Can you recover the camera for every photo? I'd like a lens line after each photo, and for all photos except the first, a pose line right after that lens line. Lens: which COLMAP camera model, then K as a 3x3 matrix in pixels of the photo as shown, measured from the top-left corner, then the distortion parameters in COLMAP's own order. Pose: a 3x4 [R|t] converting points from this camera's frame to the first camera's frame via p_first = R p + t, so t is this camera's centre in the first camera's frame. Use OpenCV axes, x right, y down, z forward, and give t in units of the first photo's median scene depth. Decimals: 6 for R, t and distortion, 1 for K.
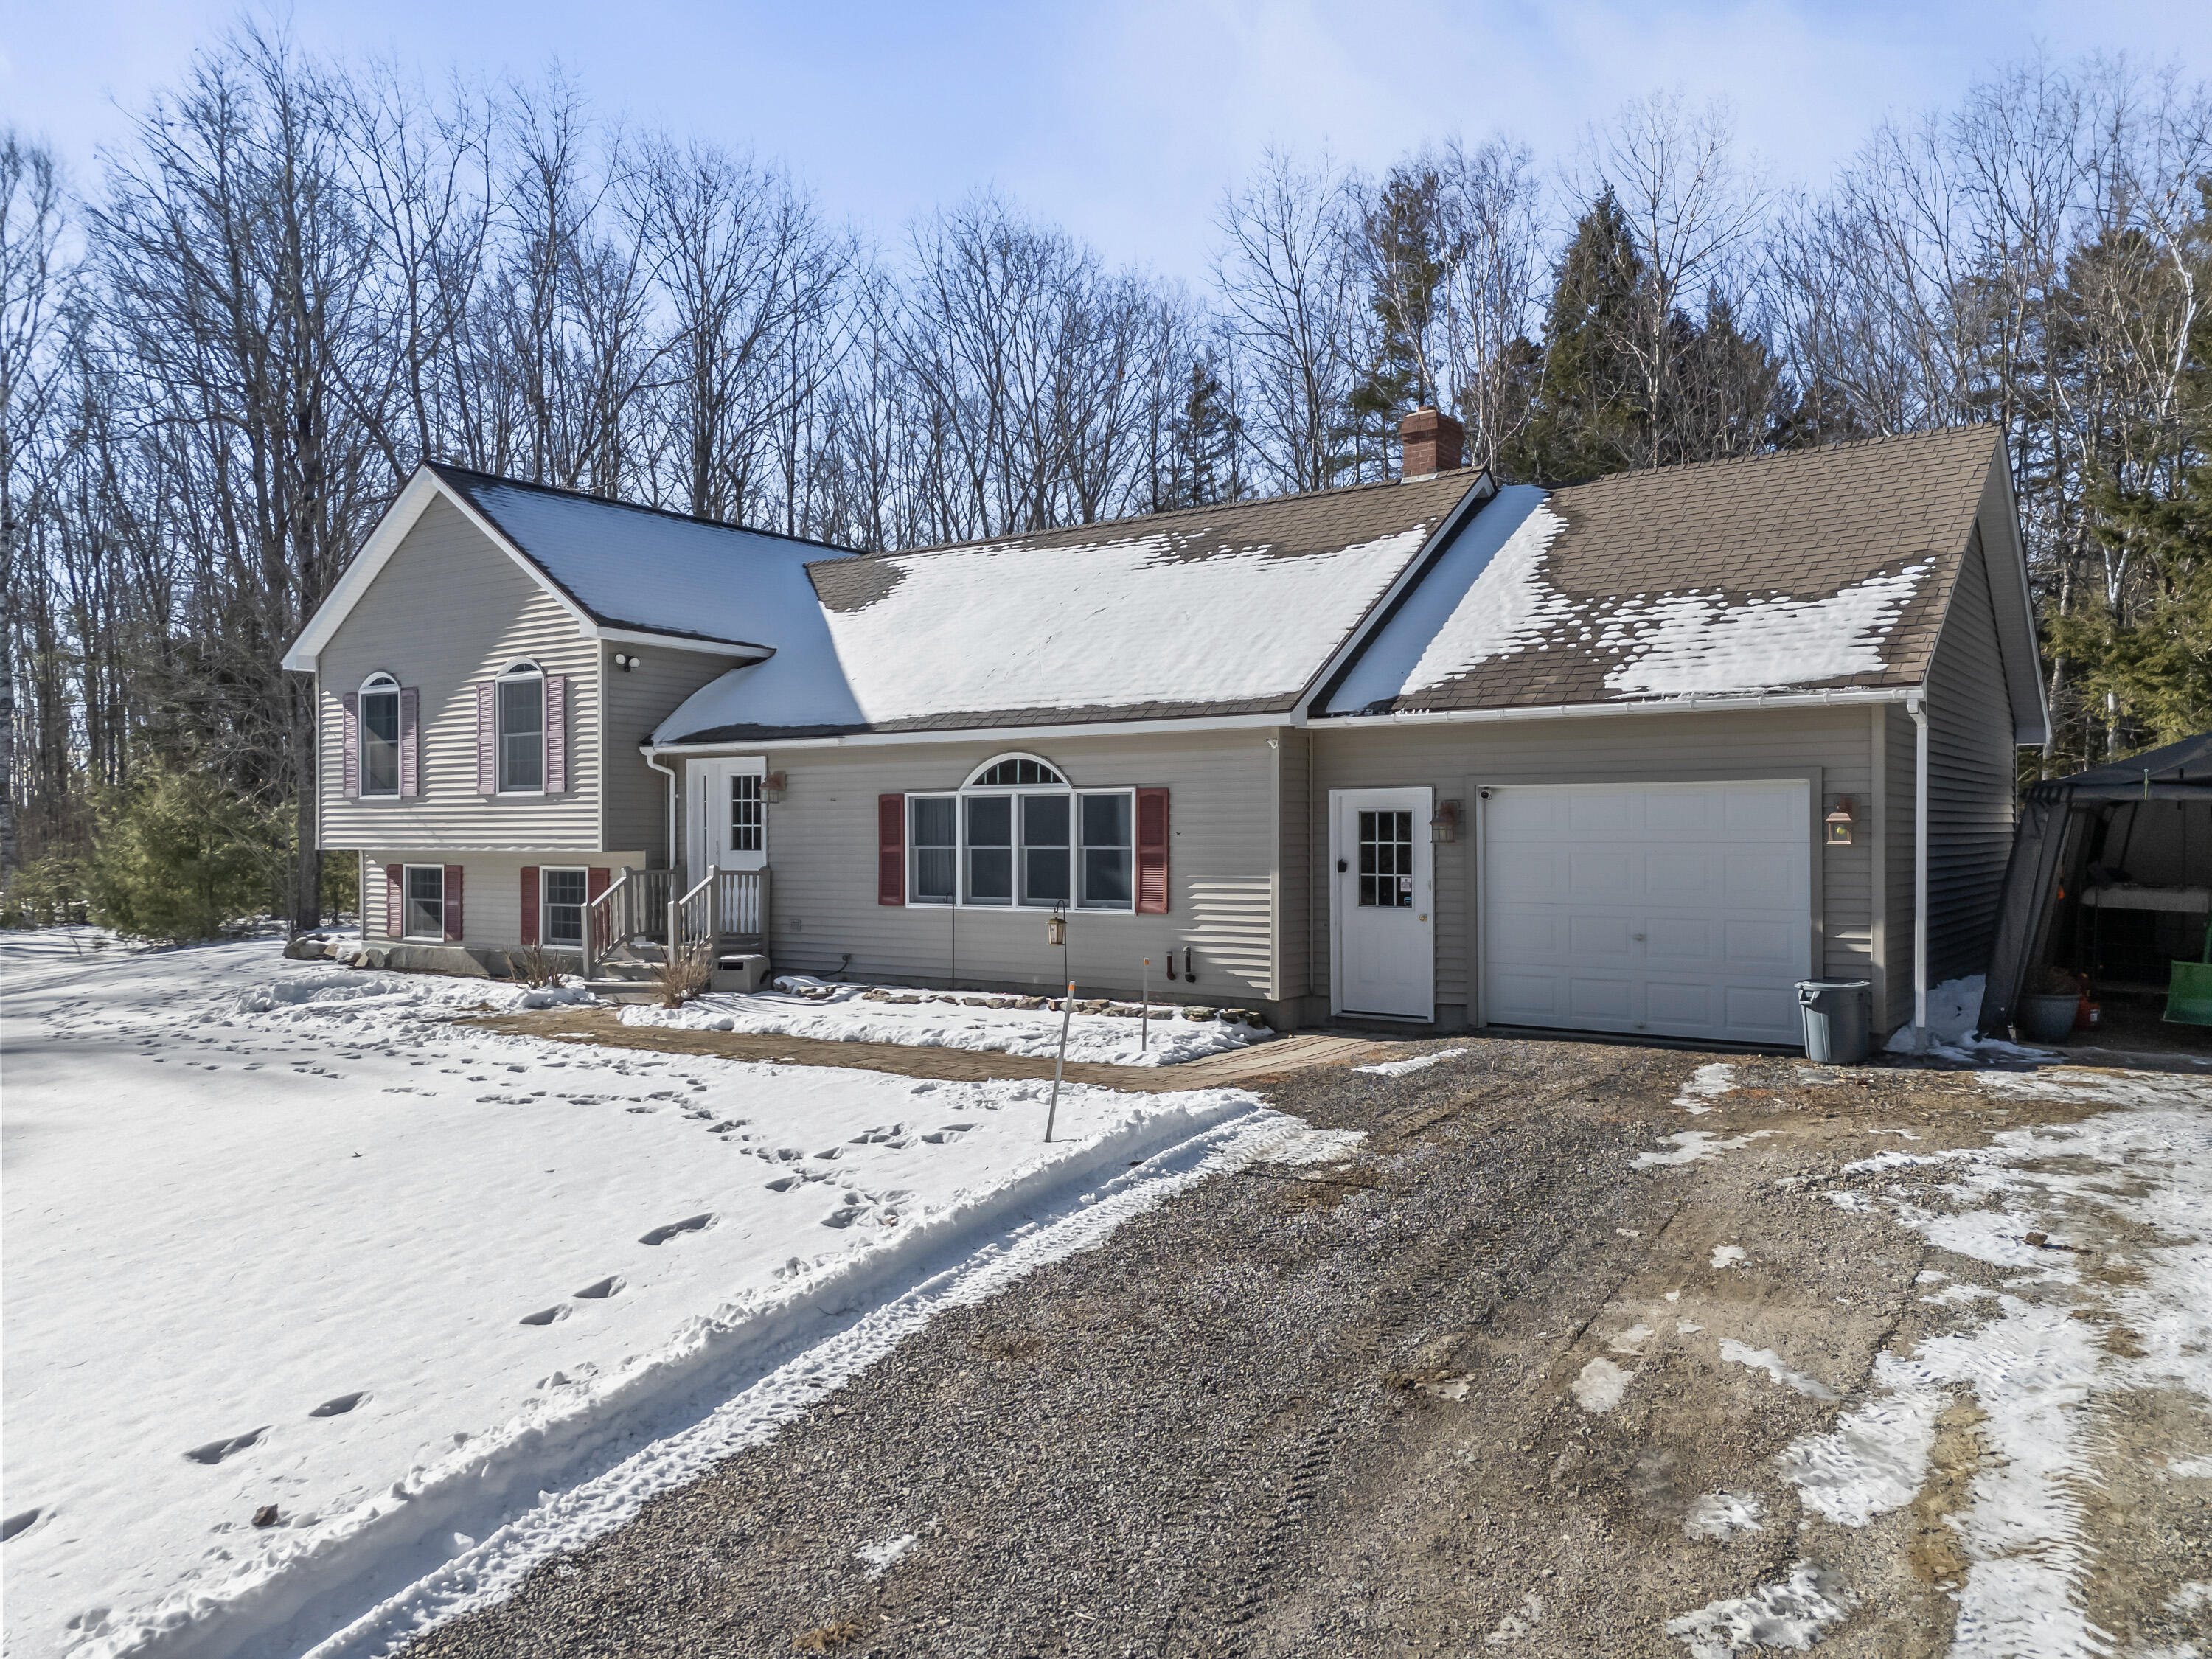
lens RADIAL K [[1628.1, 0, 1112.6], [0, 1628.1, 837.0], [0, 0, 1]] dist [0.058172, -0.040092]
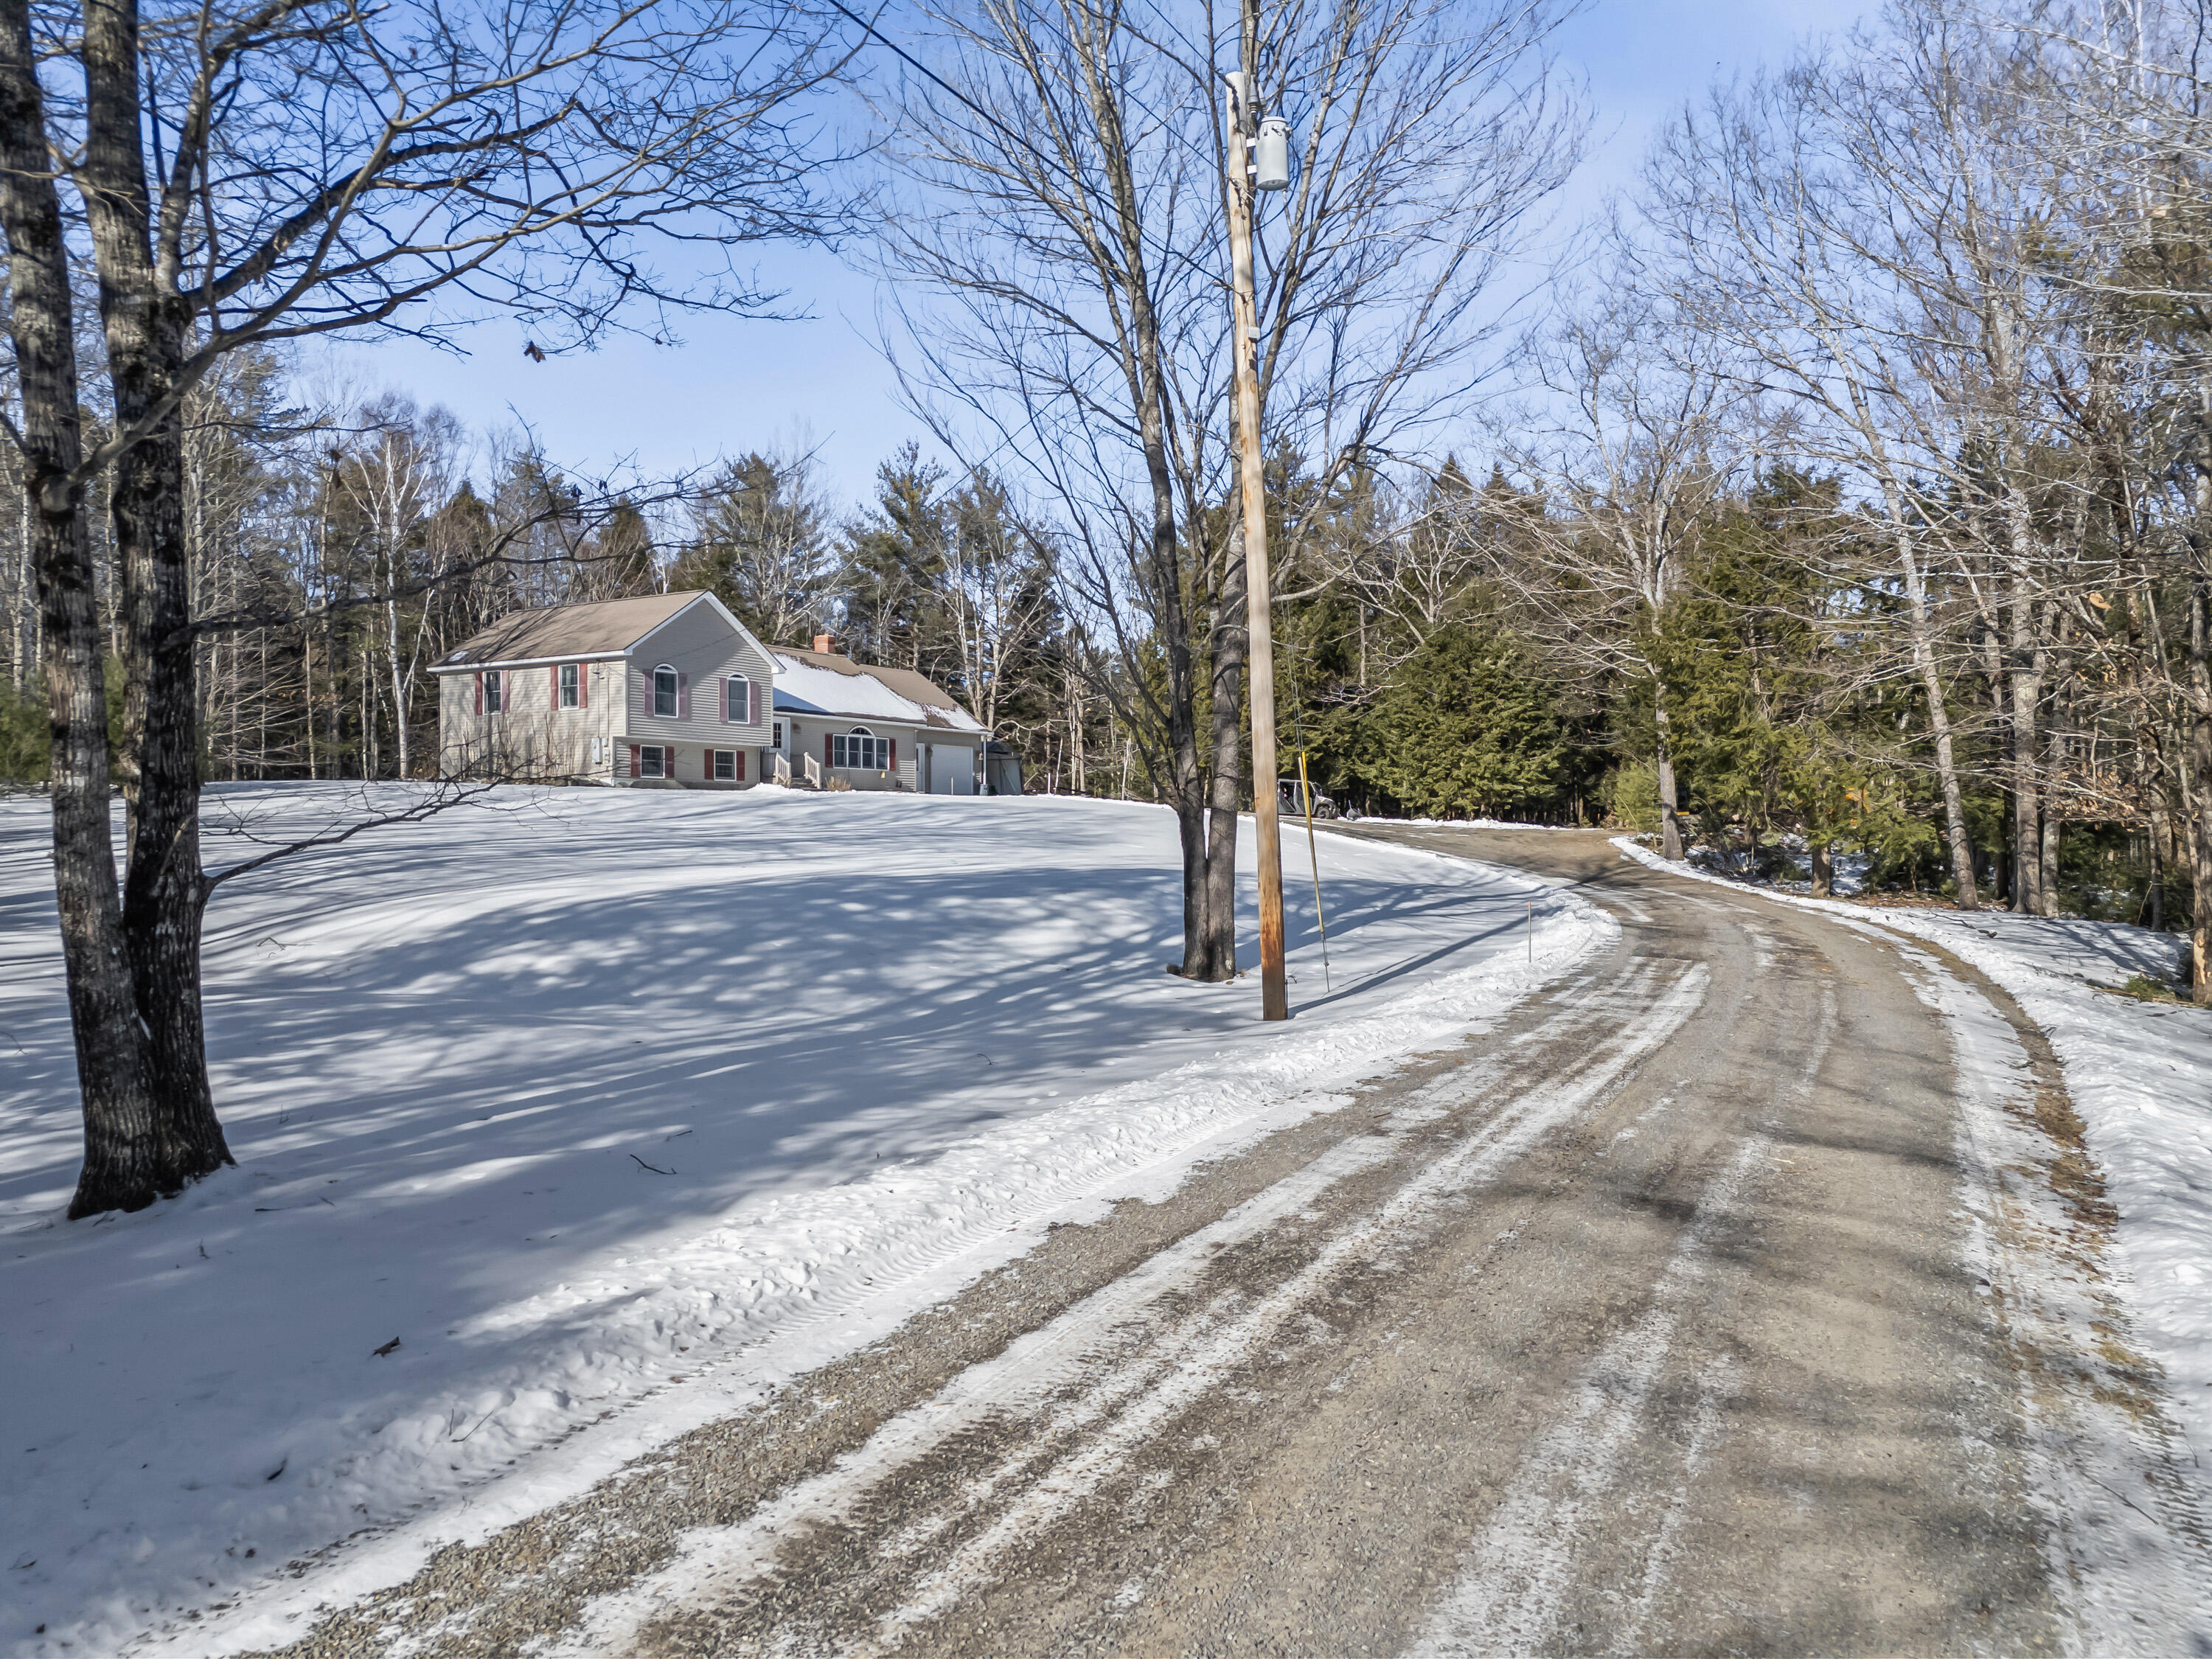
lens RADIAL K [[1628.1, 0, 1114.6], [0, 1628.1, 832.0], [0, 0, 1]] dist [0.058172, -0.040092]
pose [[-0.042756, 0.007197, 0.999060, -3.505757], [-0.001112, 0.999973, -0.007251, 0.198494], [-0.999085, -0.001421, -0.042747, 0.563493]]
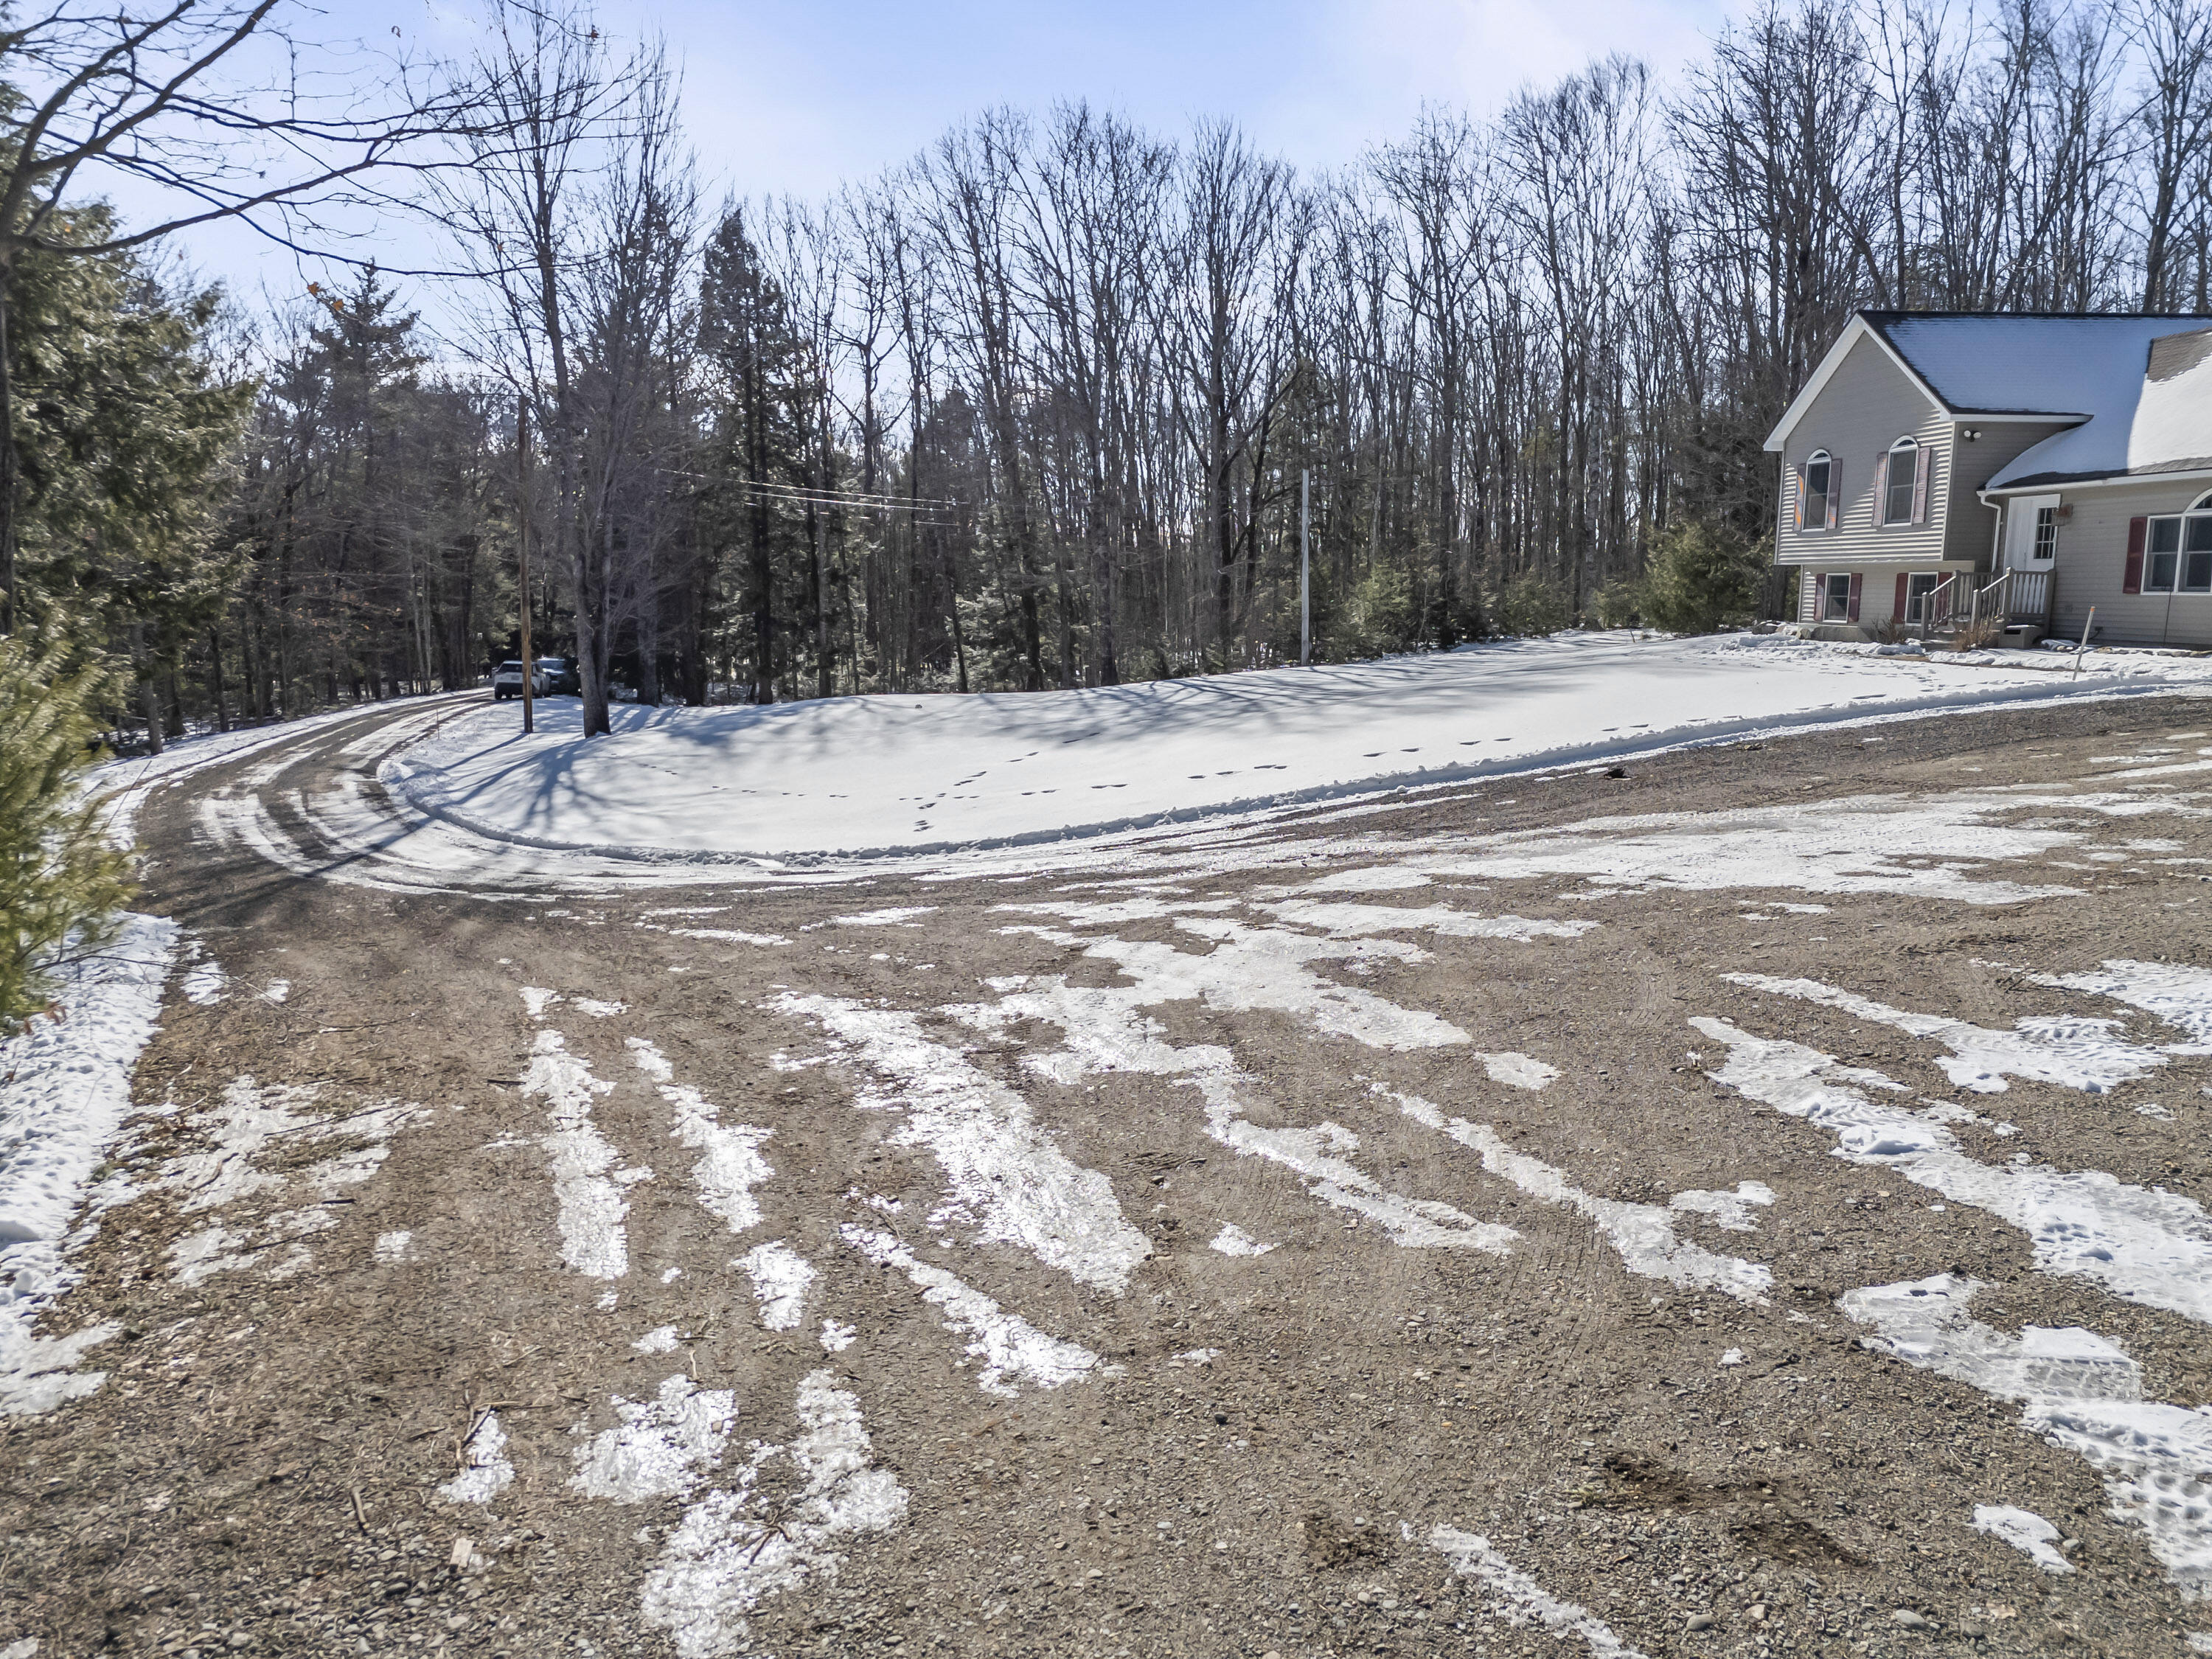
lens RADIAL K [[1628.1, 0, 1101.7], [0, 1628.1, 850.1], [0, 0, 1]] dist [0.058172, -0.040092]
pose [[0.653135, 0.124598, -0.746921, 0.414585], [-0.001831, 0.986627, 0.162983, 0.028776], [0.757240, -0.105082, 0.644629, -0.725650]]
